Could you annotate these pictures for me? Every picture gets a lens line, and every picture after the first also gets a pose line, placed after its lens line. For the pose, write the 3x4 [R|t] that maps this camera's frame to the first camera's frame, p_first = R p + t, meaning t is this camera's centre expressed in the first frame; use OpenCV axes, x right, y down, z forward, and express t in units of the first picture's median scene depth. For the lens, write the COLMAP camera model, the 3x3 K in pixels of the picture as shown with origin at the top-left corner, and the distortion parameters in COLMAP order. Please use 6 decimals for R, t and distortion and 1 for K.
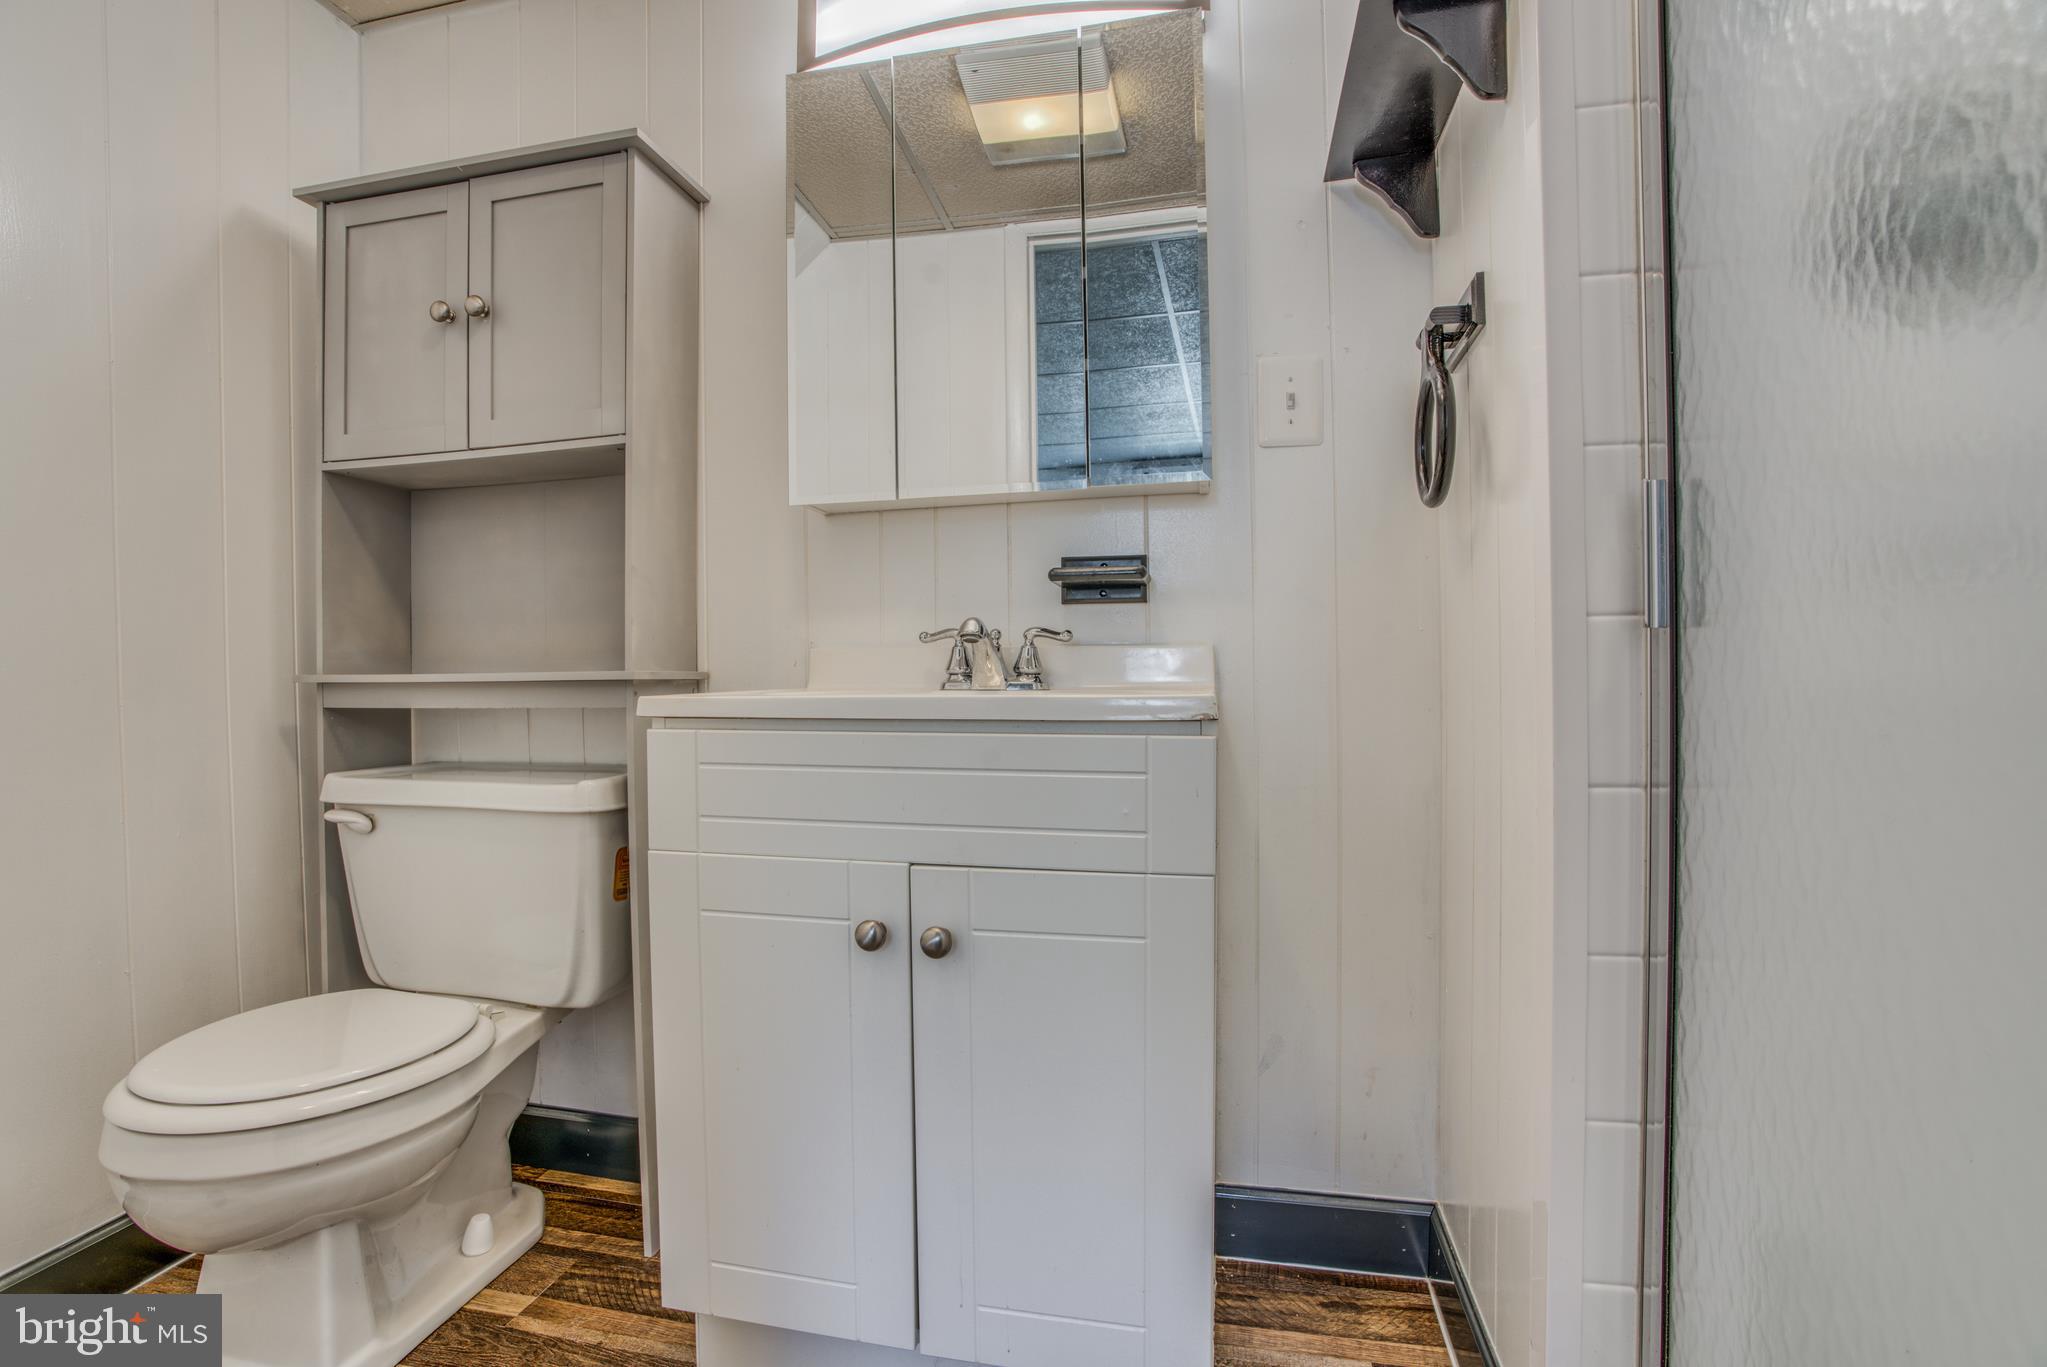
lens RADIAL K [[941.0, 0, 1001.5], [0, 941.0, 684.7], [0, 0, 1]] dist [-0.073829, 0.027544]
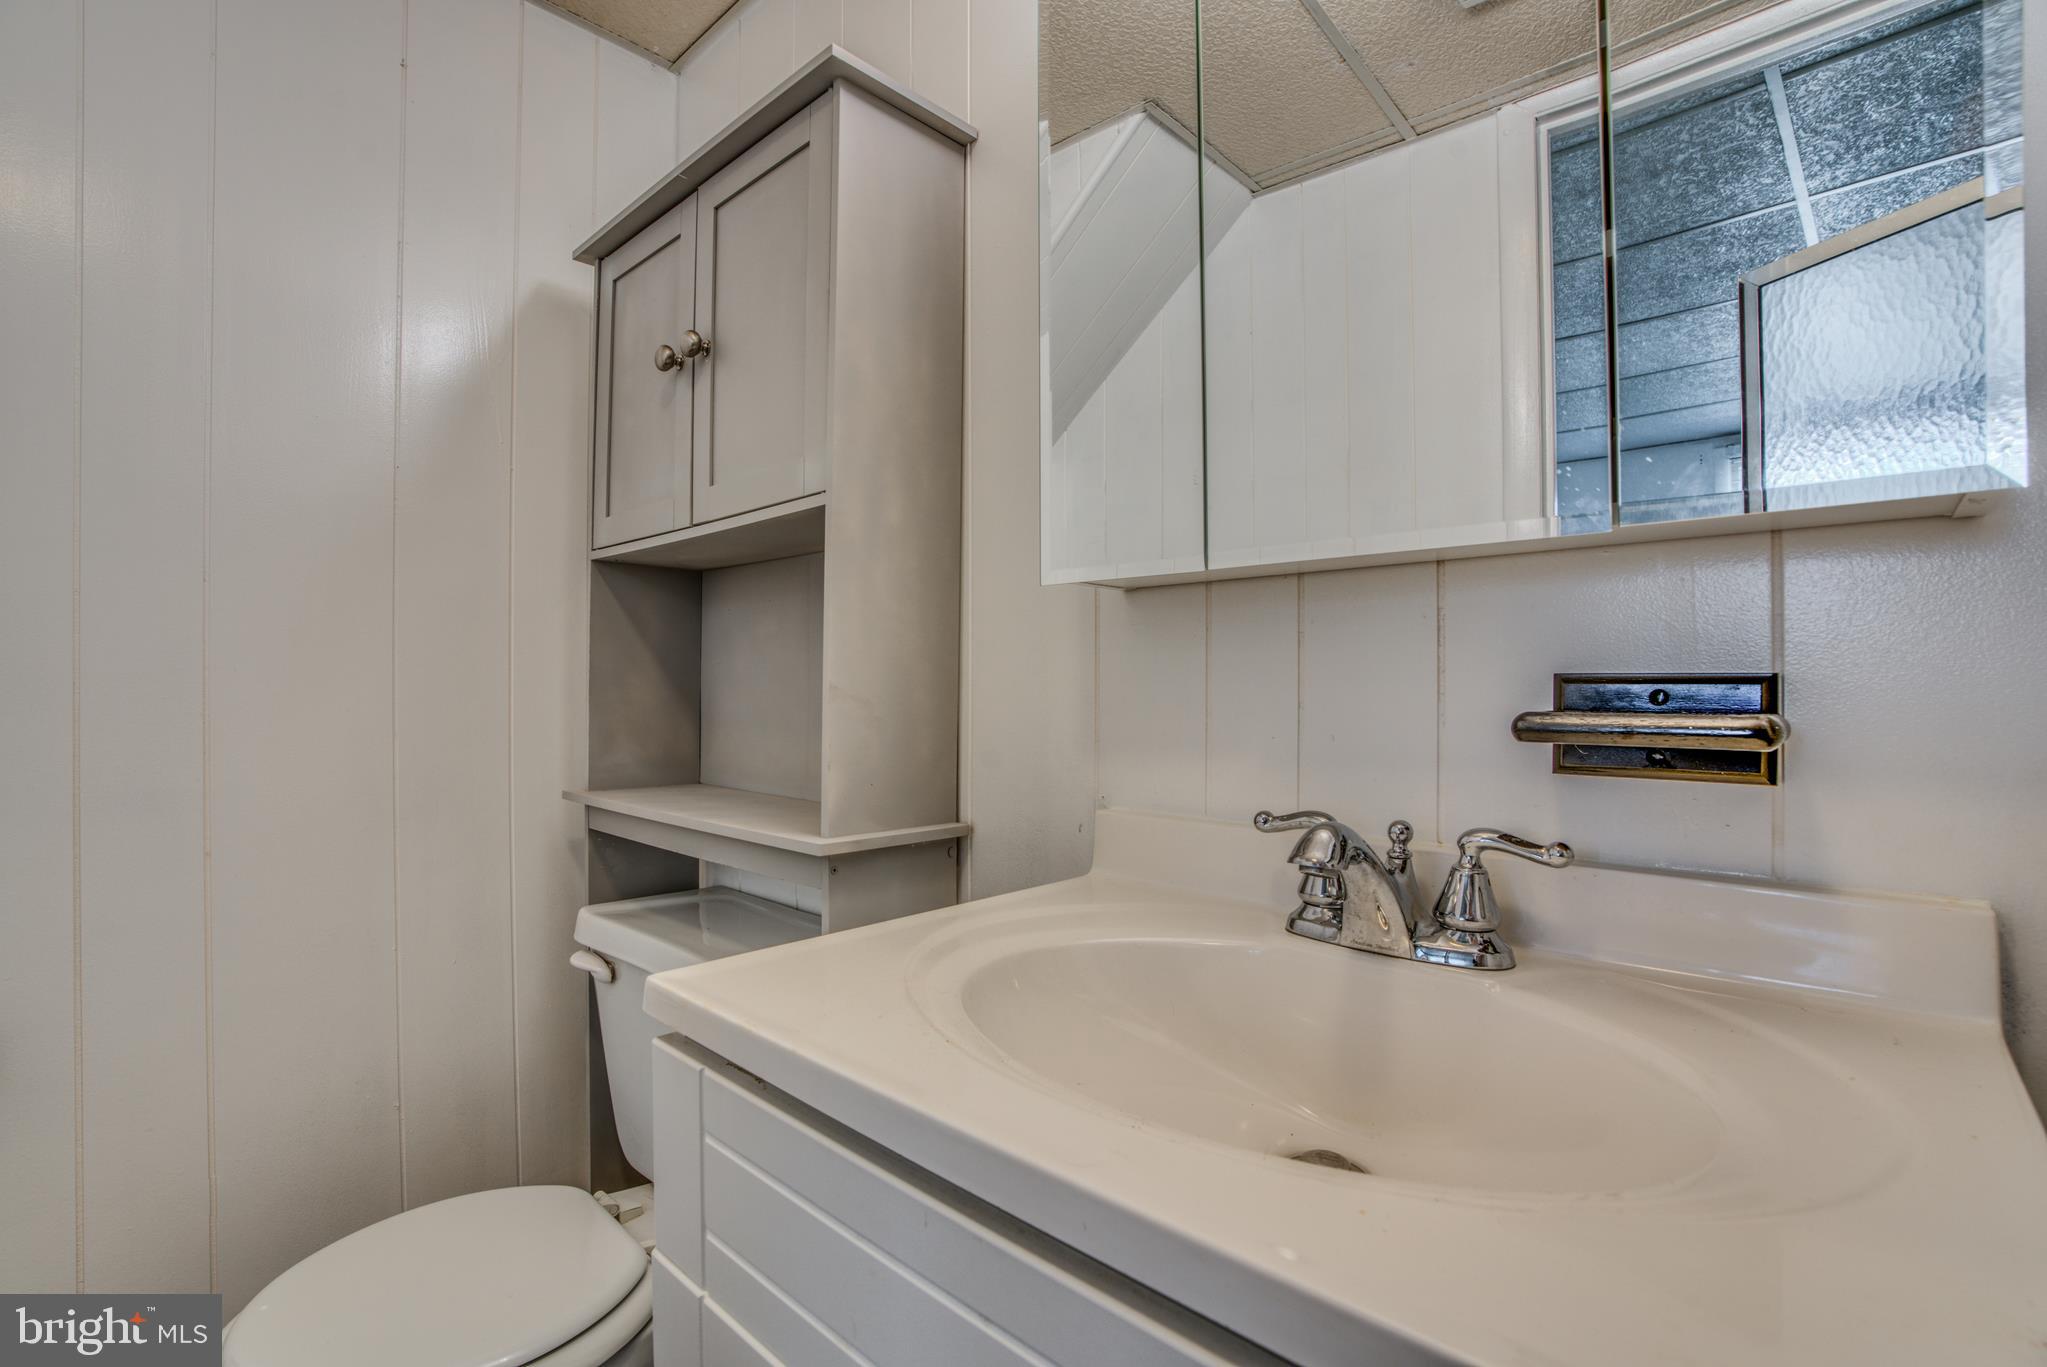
lens RADIAL K [[941.0, 0, 1001.5], [0, 941.0, 684.7], [0, 0, 1]] dist [-0.073829, 0.027544]
pose [[0.860537, 0.010330, -0.509284, 0.055264], [-0.015814, 0.999854, -0.006440, -0.113892], [0.509143, 0.013595, 0.860575, 0.428807]]
